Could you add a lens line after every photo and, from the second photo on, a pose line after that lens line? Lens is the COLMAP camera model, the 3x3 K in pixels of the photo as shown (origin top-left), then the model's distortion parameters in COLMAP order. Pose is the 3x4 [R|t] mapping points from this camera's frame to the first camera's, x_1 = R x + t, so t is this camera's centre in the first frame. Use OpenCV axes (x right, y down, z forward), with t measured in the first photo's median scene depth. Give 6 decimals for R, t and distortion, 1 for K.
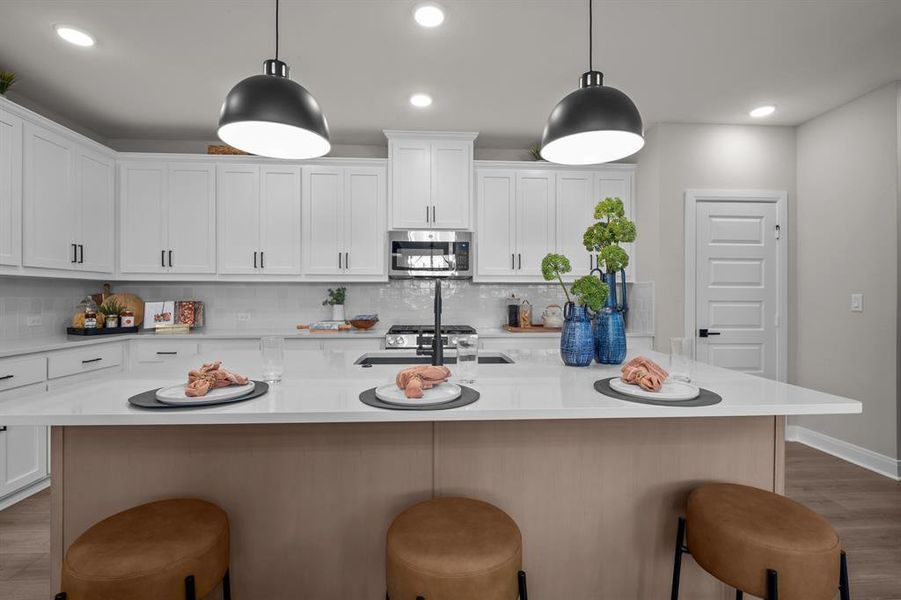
lens RADIAL K [[414.2, 0, 451.3], [0, 414.2, 298.1], [0, 0, 1]] dist [-0.003769, 0.000167]
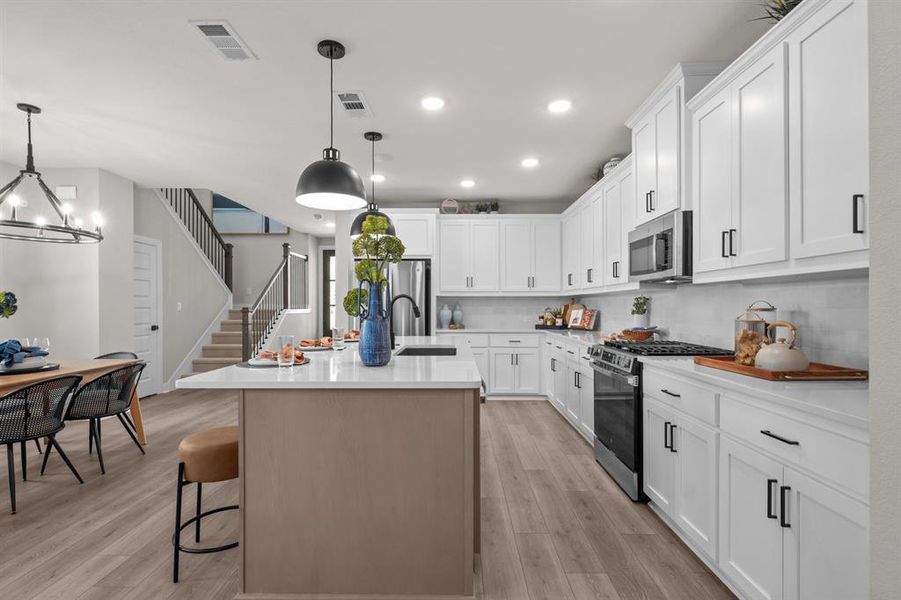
lens RADIAL K [[414.2, 0, 449.1], [0, 414.2, 304.3], [0, 0, 1]] dist [-0.003769, 0.000167]
pose [[-0.094918, -0.006441, -0.995464, 0.898975], [0.002322, 0.999975, -0.006691, -0.000546], [0.995482, -0.002946, -0.094900, 0.801258]]
